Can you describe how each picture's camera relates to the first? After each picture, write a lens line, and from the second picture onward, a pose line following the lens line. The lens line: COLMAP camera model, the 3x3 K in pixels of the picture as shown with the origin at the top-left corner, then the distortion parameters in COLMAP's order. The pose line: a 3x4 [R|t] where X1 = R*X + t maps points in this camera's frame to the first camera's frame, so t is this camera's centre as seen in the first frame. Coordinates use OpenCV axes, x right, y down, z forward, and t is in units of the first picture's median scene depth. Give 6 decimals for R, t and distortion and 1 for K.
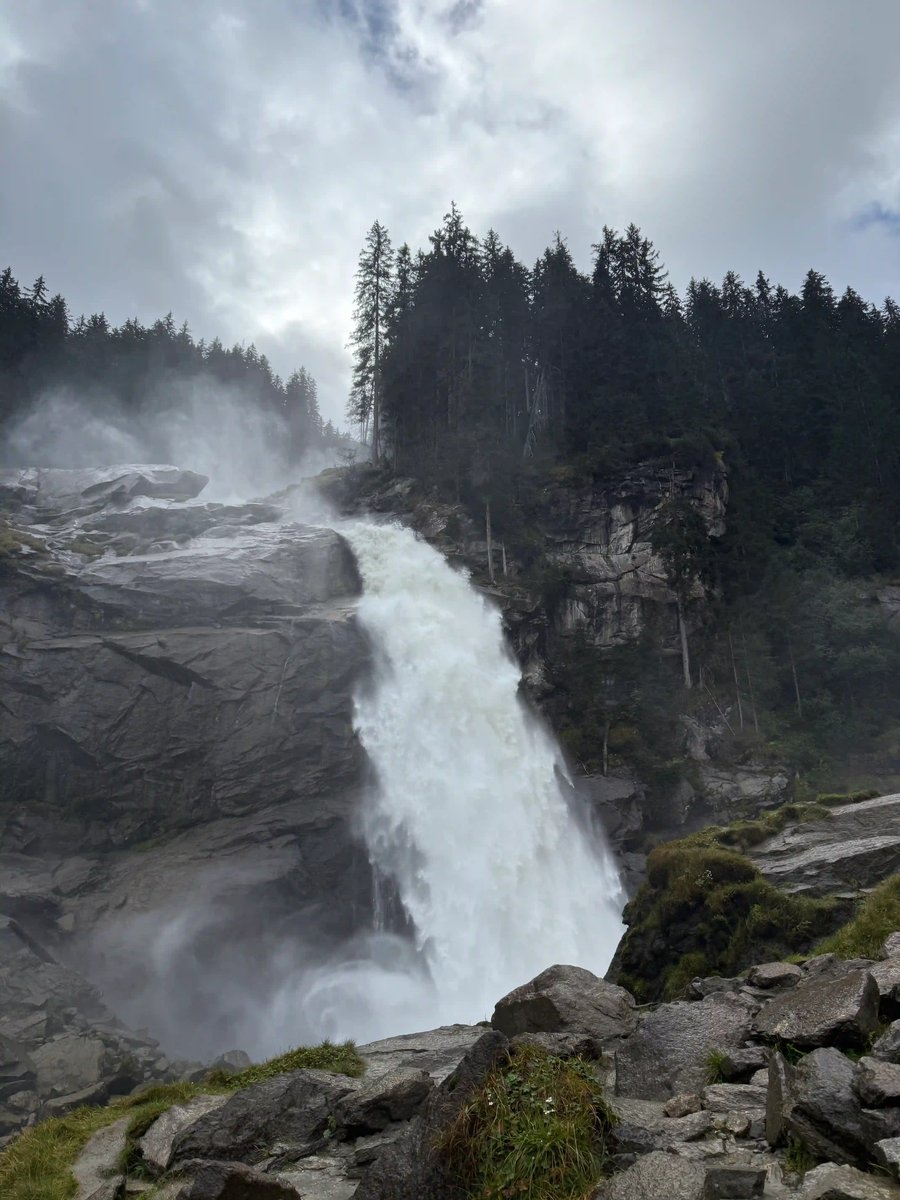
lens RADIAL K [[840.6, 0, 450.0], [0, 840.6, 600.0], [0, 0, 1]] dist [0.084640, -0.166440]
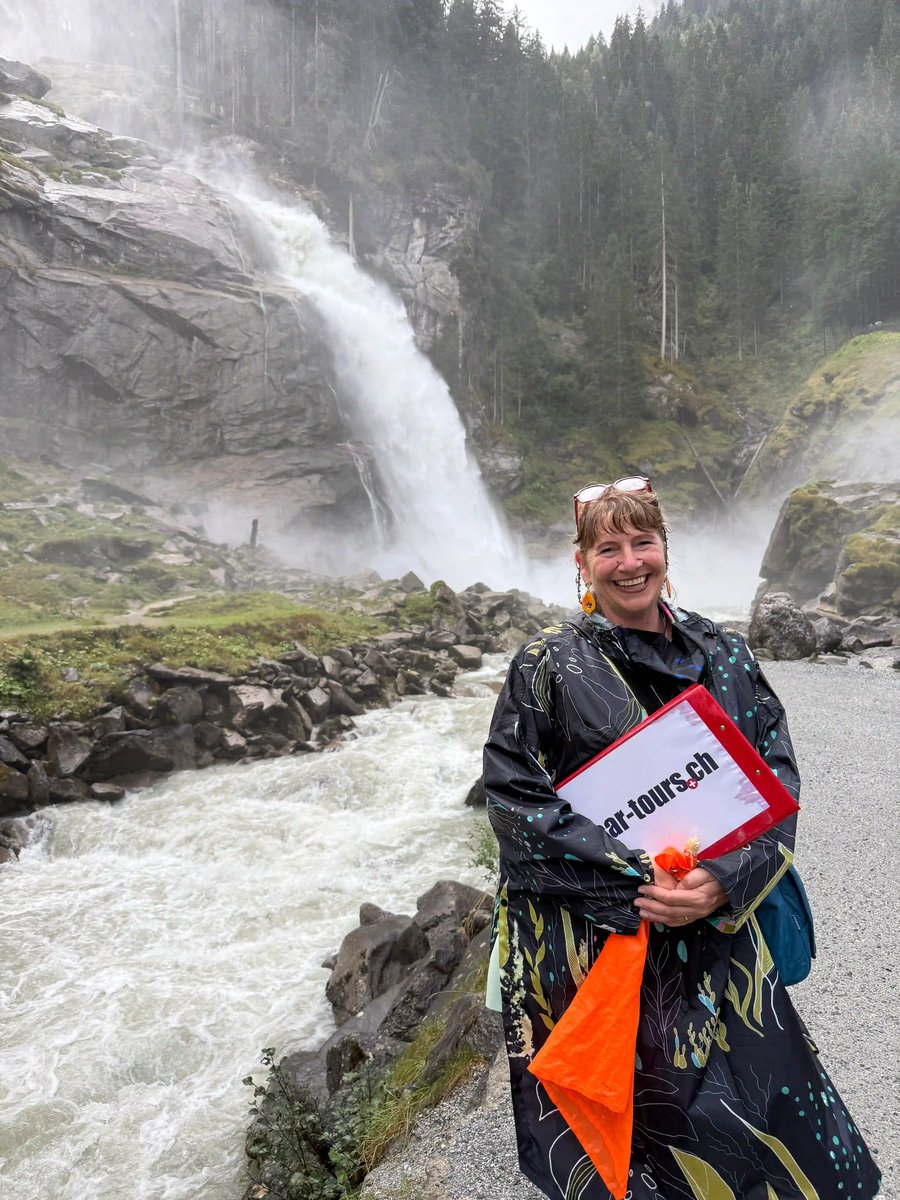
lens RADIAL K [[840.6, 0, 450.0], [0, 840.6, 600.0], [0, 0, 1]] dist [0.084640, -0.166440]
pose [[0.825160, -0.005590, 0.564872, -0.676324], [-0.216153, 0.920728, 0.324867, -0.025003], [-0.521909, -0.390166, 0.758539, -0.208635]]
